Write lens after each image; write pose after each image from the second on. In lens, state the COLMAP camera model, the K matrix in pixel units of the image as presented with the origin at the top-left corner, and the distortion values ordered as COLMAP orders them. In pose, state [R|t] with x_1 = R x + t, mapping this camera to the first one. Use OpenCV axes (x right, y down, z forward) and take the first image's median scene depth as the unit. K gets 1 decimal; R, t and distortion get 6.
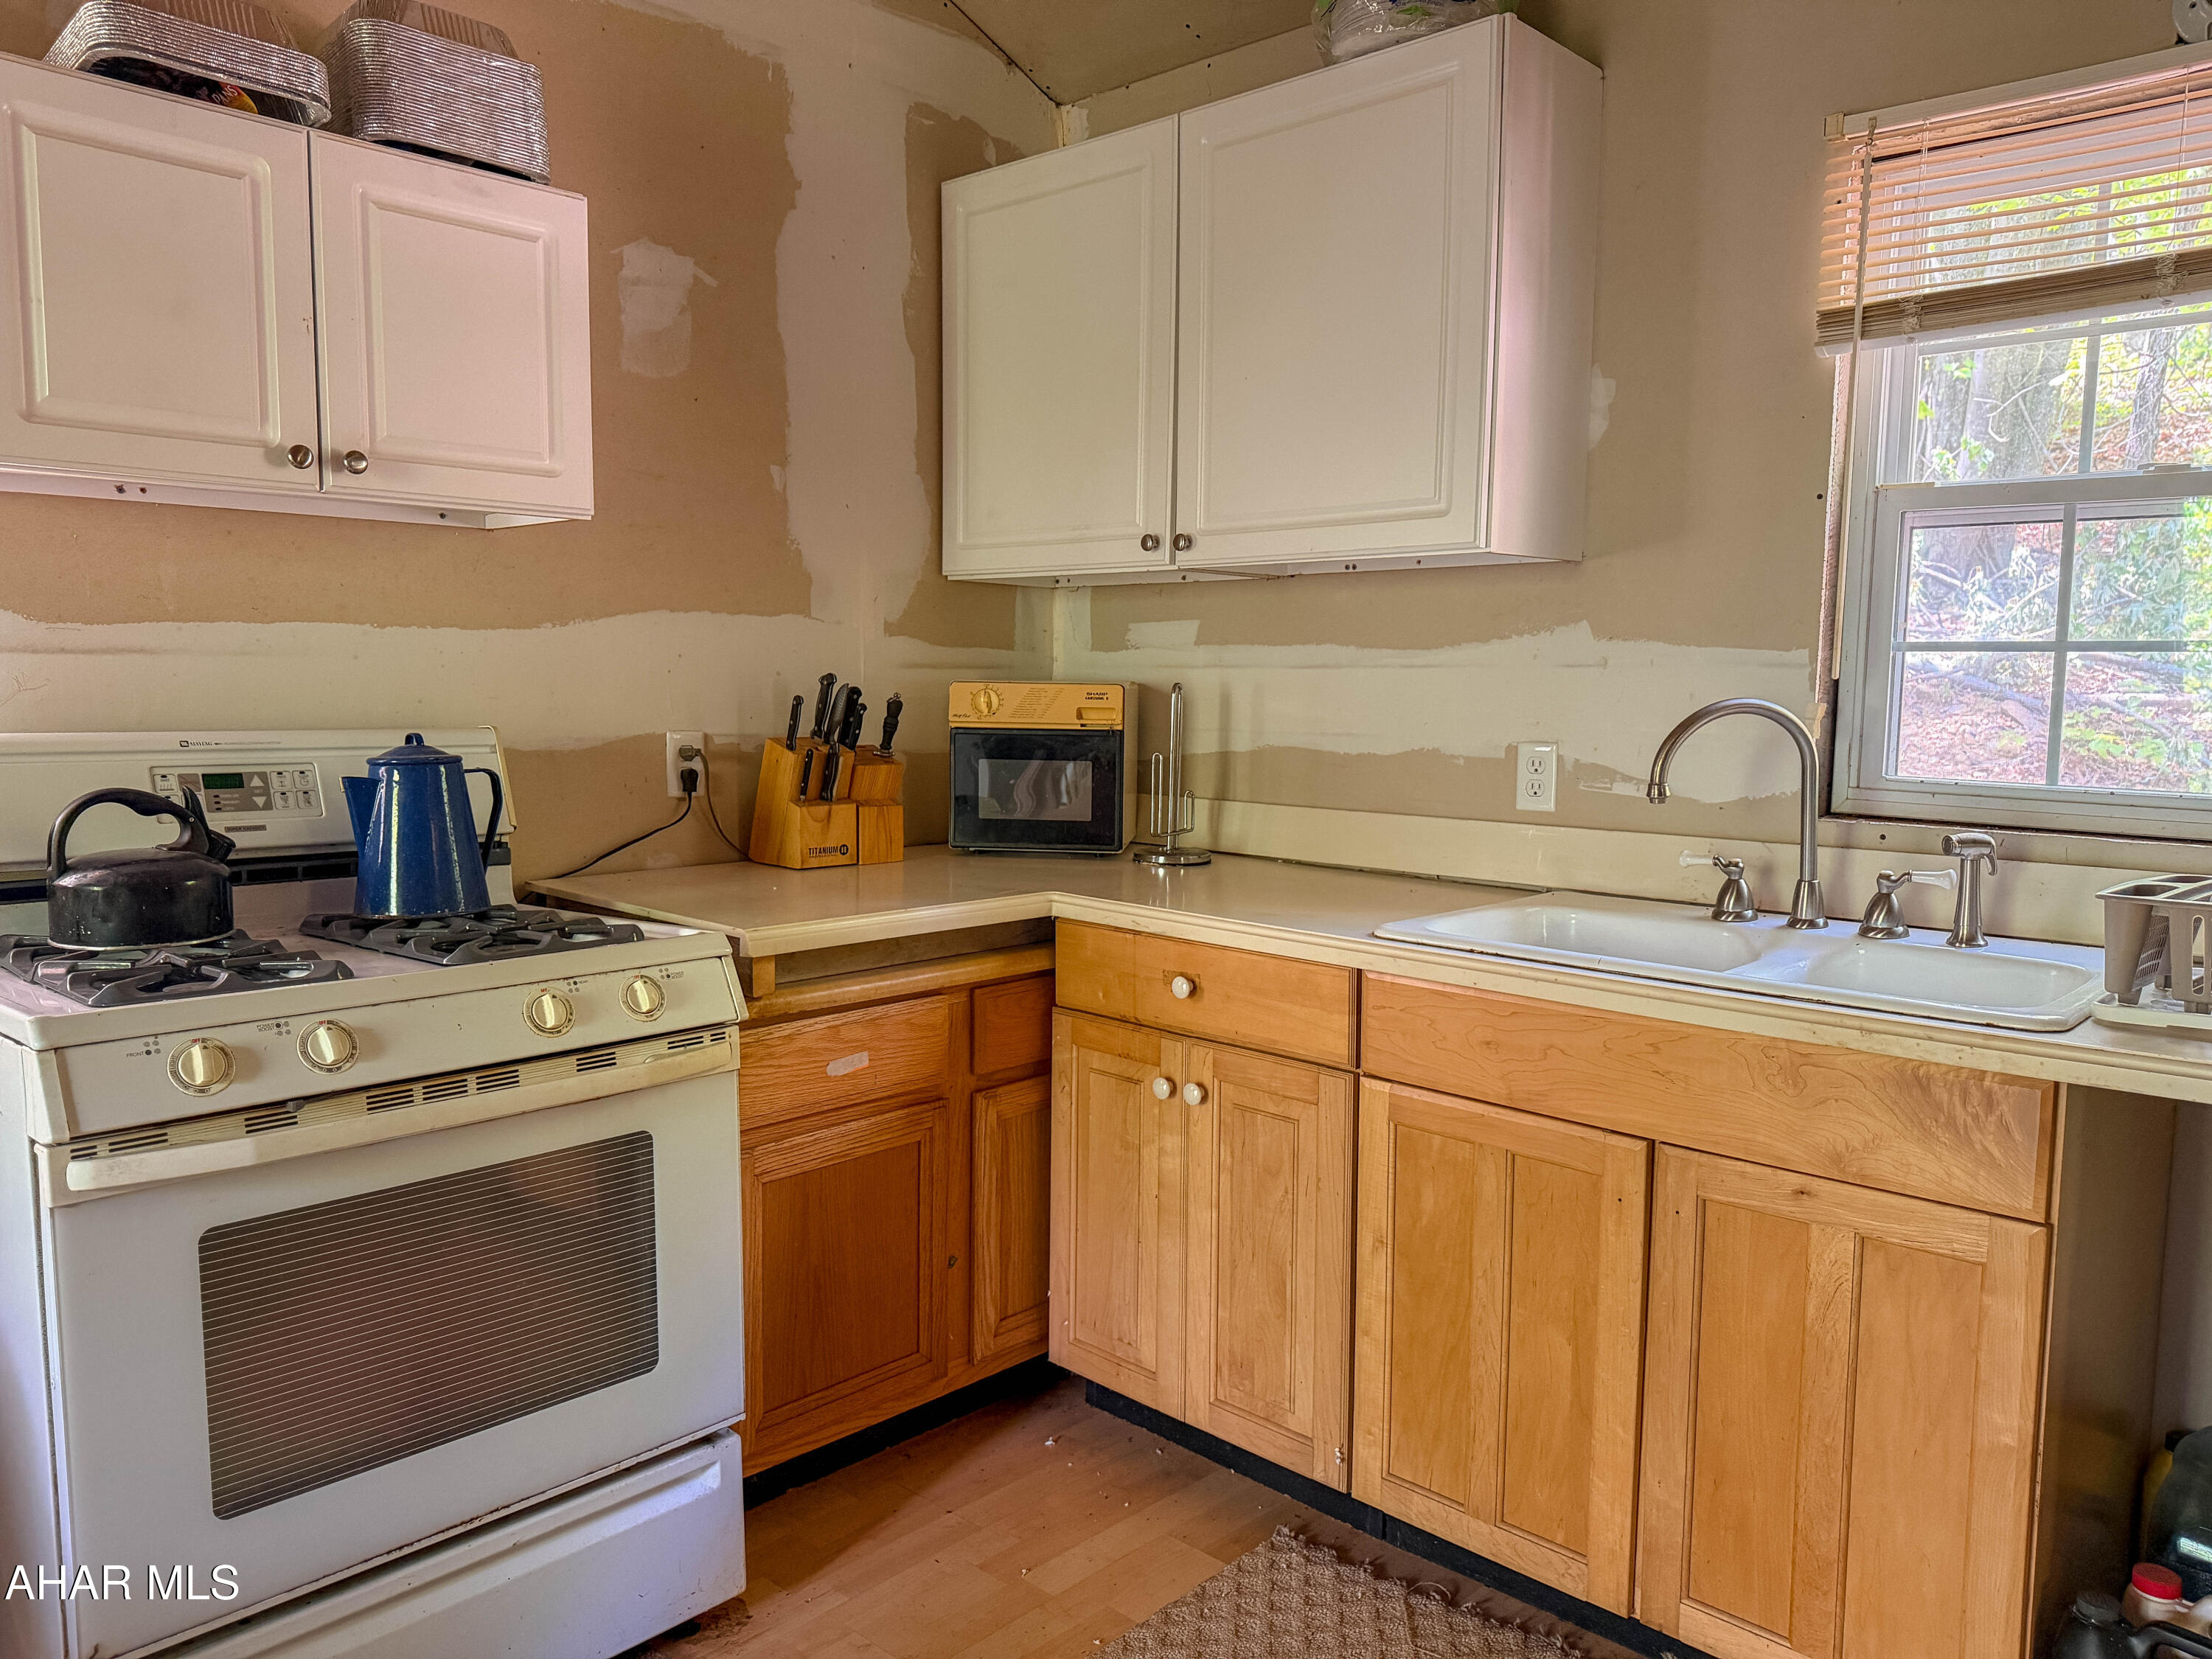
lens RADIAL K [[1568.5, 0, 1093.2], [0, 1568.5, 830.9], [0, 0, 1]] dist [0.056989, -0.068147]
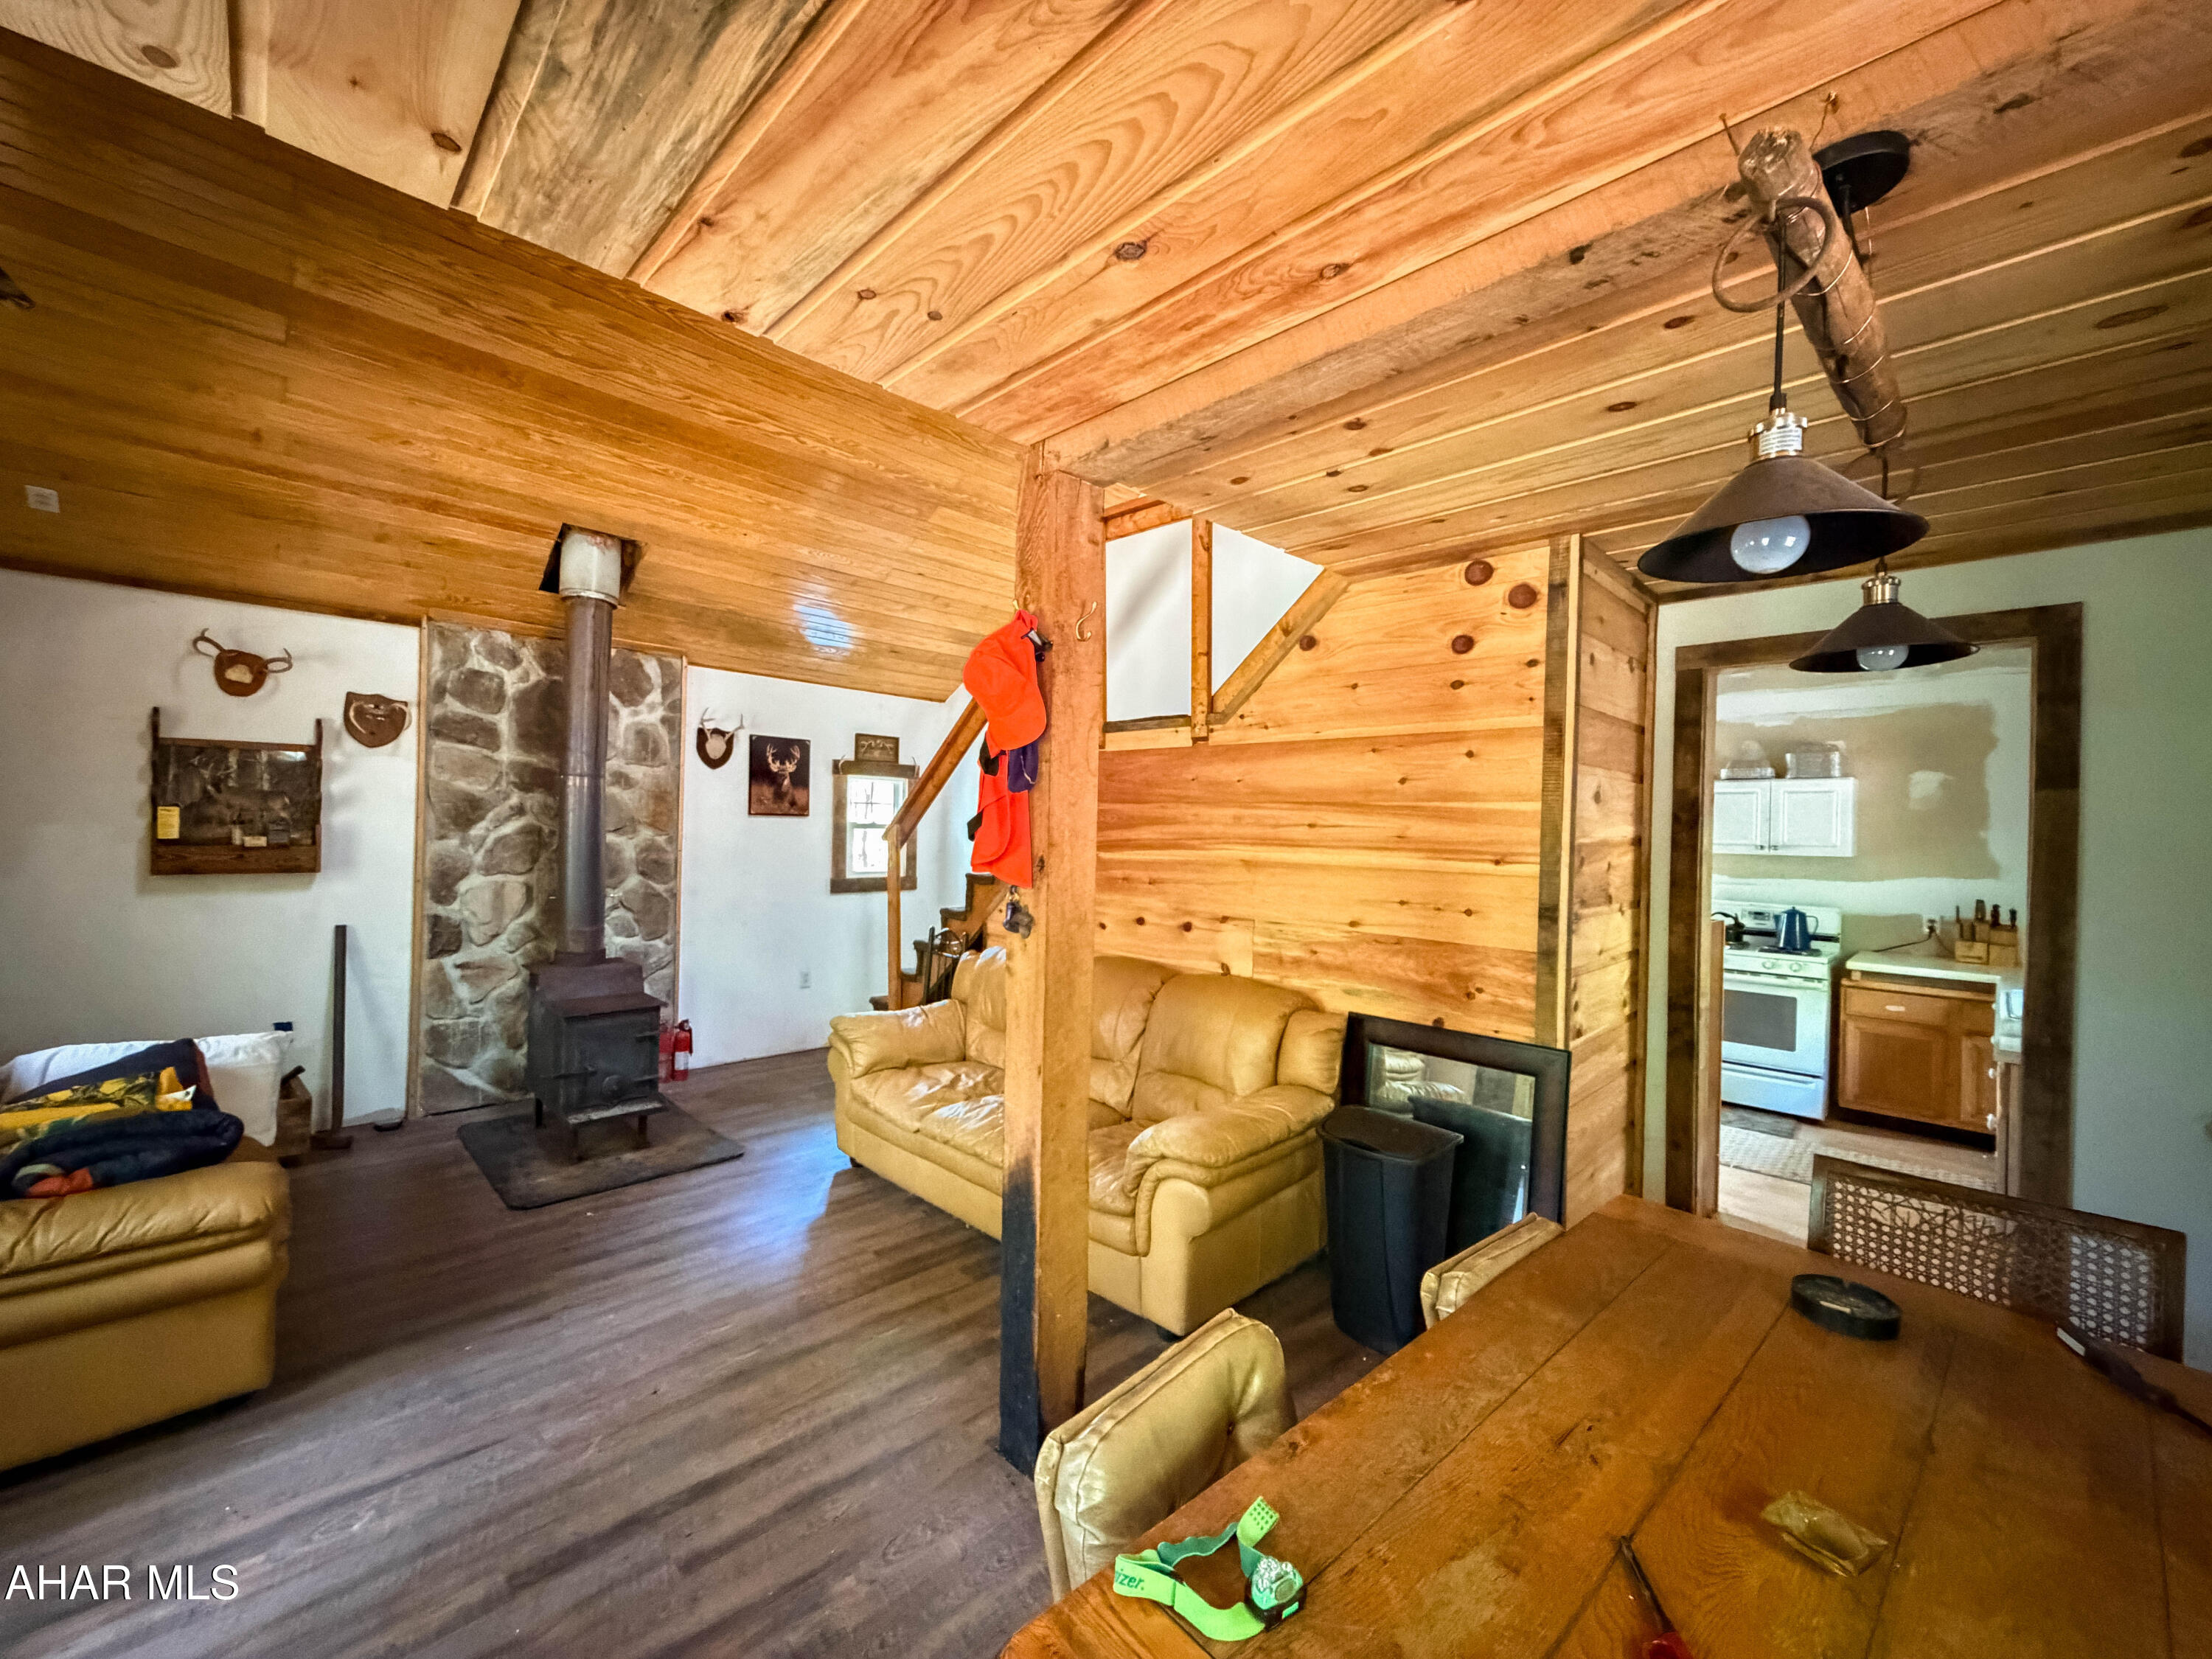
lens RADIAL K [[885.0, 0, 1107.3], [0, 885.0, 830.1], [0, 0, 1]] dist [0.000020, 0.000347]
pose [[-0.039041, -0.009458, -0.999193, 1.923761], [-0.114330, 0.993431, -0.004936, -0.038774], [0.992675, 0.114045, -0.039866, -0.747077]]
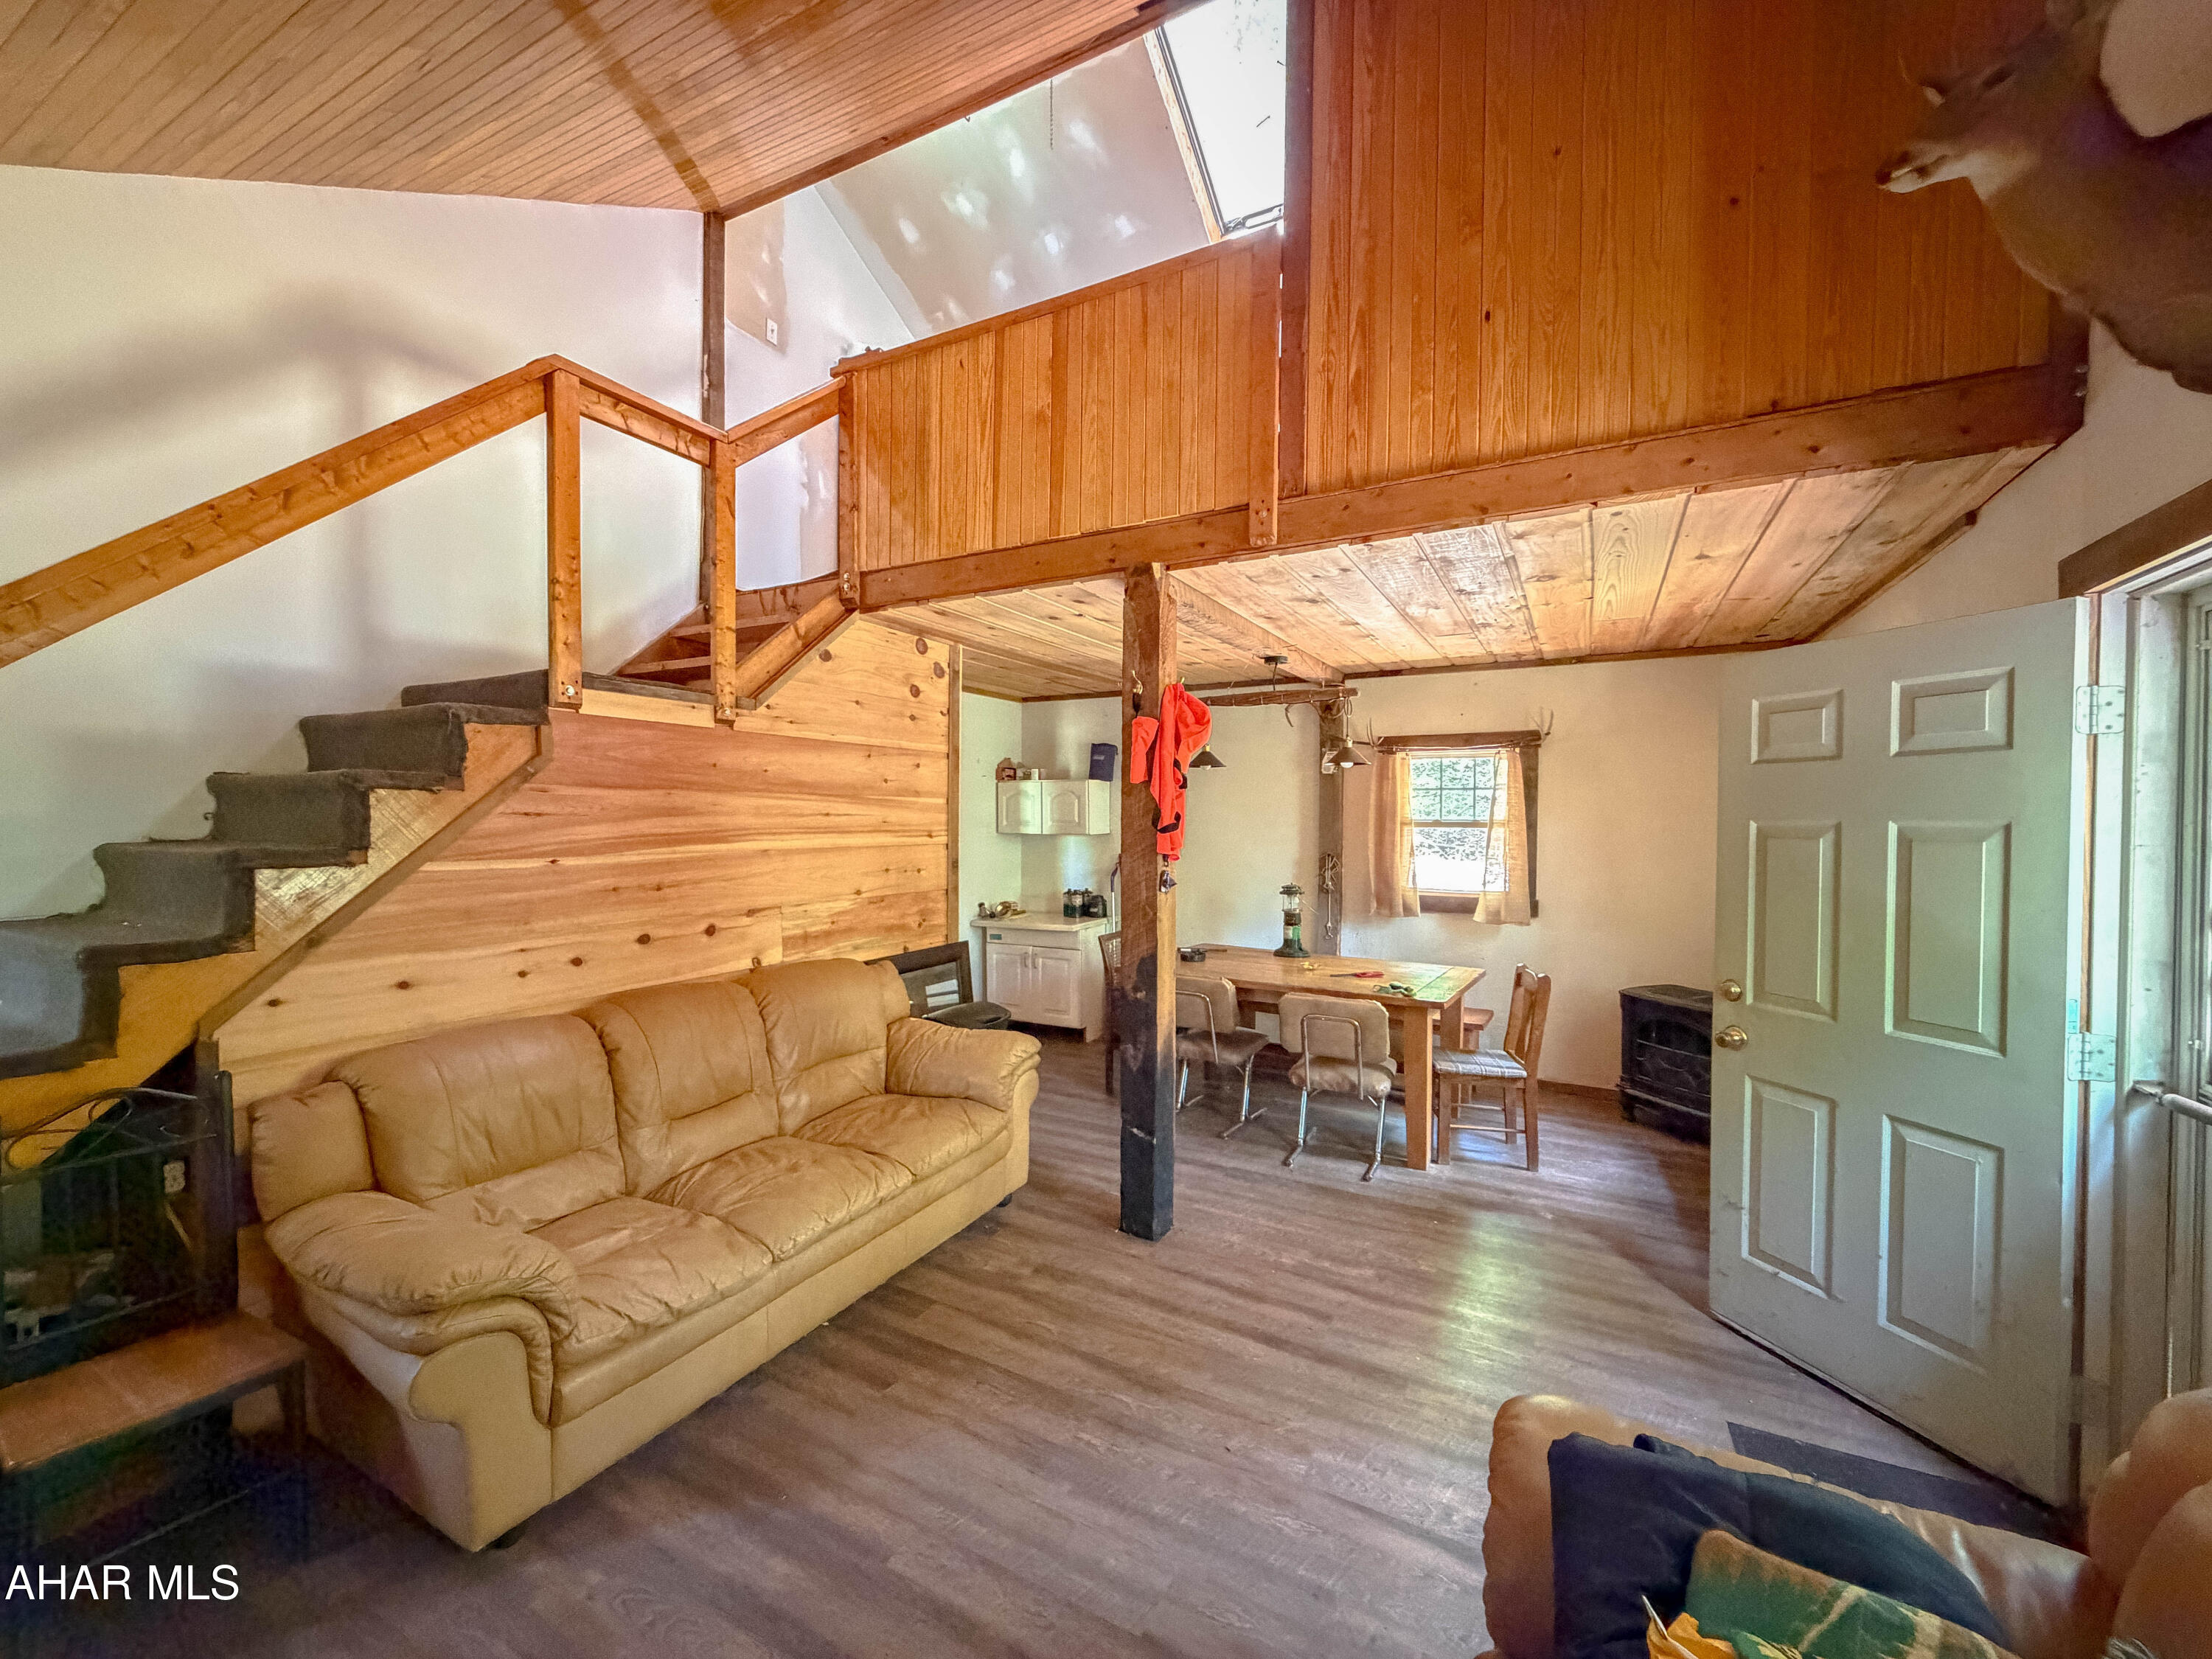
lens RADIAL K [[885.0, 0, 1113.8], [0, 885.0, 825.7], [0, 0, 1]] dist [0.000020, 0.000347]
pose [[0.965088, -0.014130, 0.261544, 0.588504], [0.034511, 0.996698, -0.073499, 0.067542], [-0.259641, 0.079959, 0.962389, -2.176970]]
